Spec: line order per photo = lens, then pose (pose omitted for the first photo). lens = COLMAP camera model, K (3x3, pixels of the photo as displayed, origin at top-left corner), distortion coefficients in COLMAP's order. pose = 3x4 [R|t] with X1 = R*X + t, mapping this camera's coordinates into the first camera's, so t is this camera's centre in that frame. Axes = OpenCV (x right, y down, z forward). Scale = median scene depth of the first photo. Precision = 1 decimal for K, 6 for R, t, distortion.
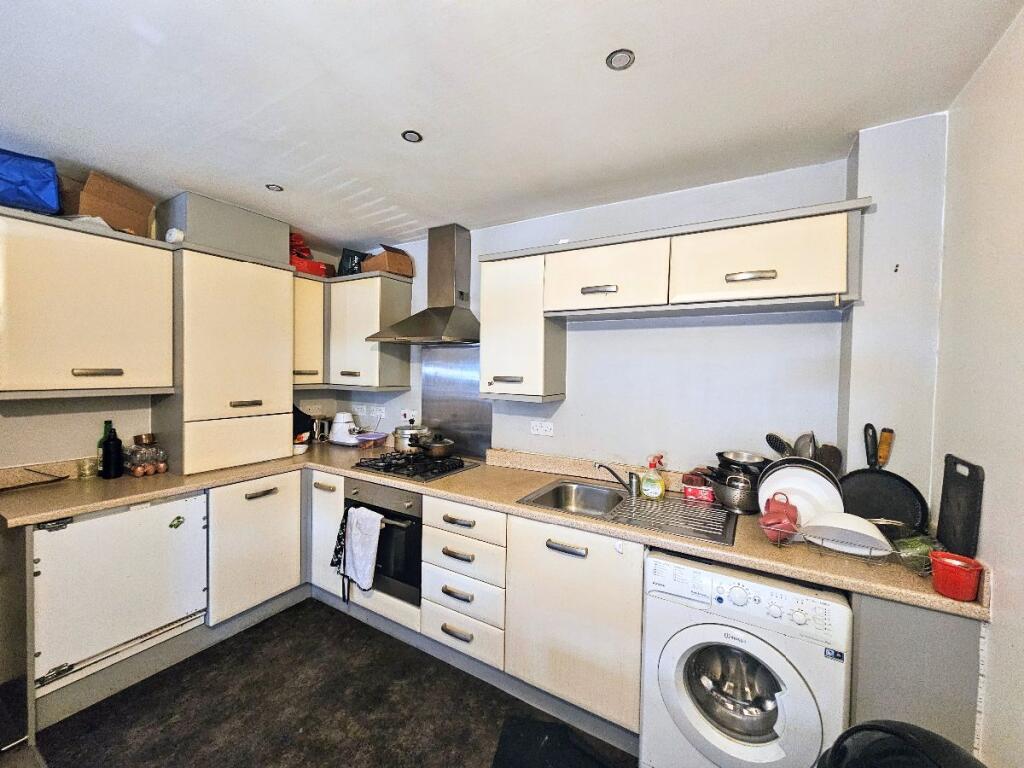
lens RADIAL K [[416.4, 0, 509.1], [0, 416.4, 376.3], [0, 0, 1]] dist [-0.013248, 0.002502]
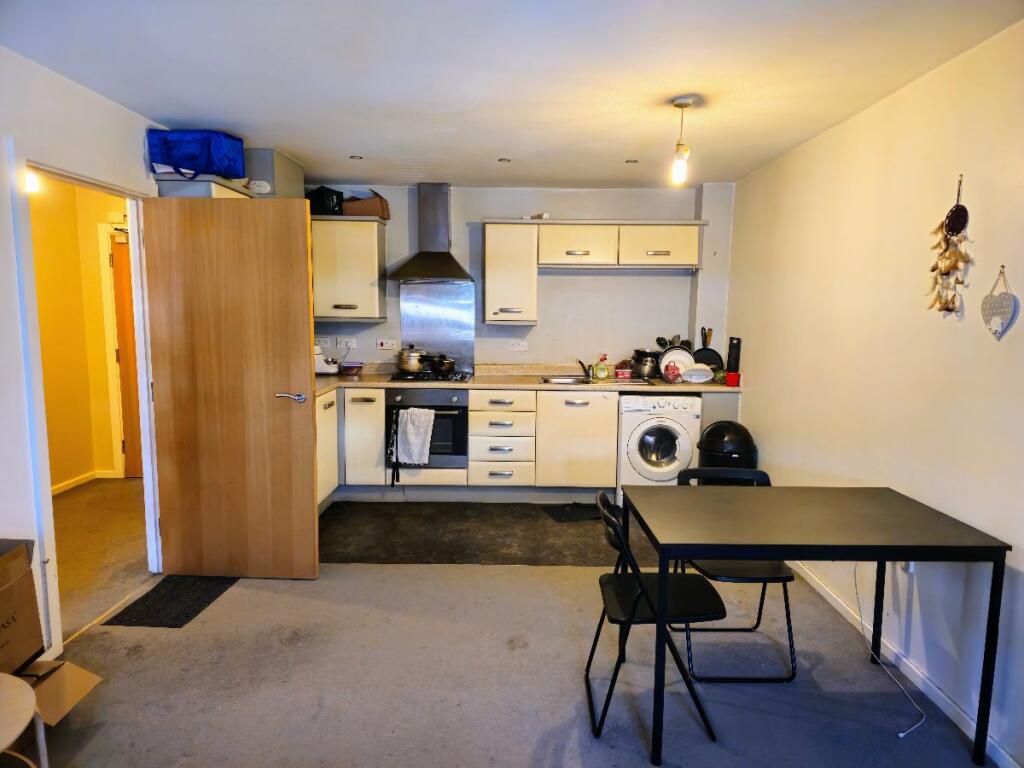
lens RADIAL K [[661.6, 0, 517.8], [0, 661.6, 388.7], [0, 0, 1]] dist [0.029648, -0.027624]
pose [[0.861424, -0.071807, 0.502785, -1.469940], [0.013765, 0.992892, 0.118221, 0.012127], [-0.507700, -0.094917, 0.856289, -1.279405]]
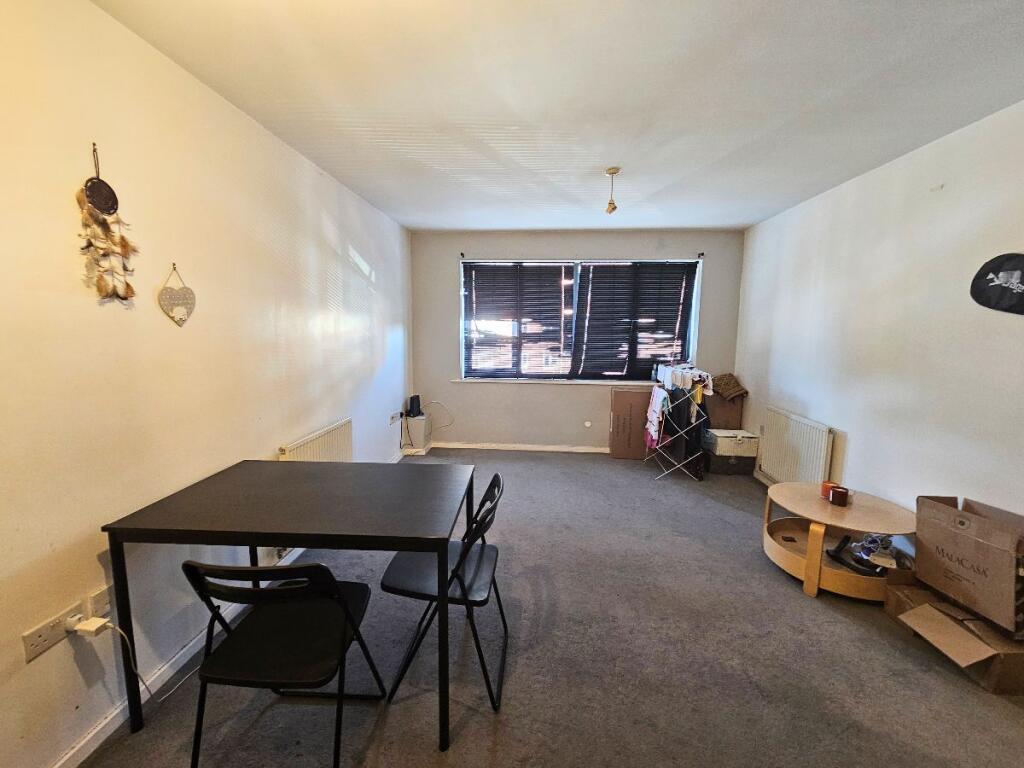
lens RADIAL K [[416.4, 0, 513.8], [0, 416.4, 382.3], [0, 0, 1]] dist [-0.013248, 0.002502]
pose [[-0.887890, 0.037264, -0.458544, -0.288808], [-0.028828, 0.990249, 0.136292, 0.058801], [0.459152, 0.134231, -0.878158, 0.547961]]
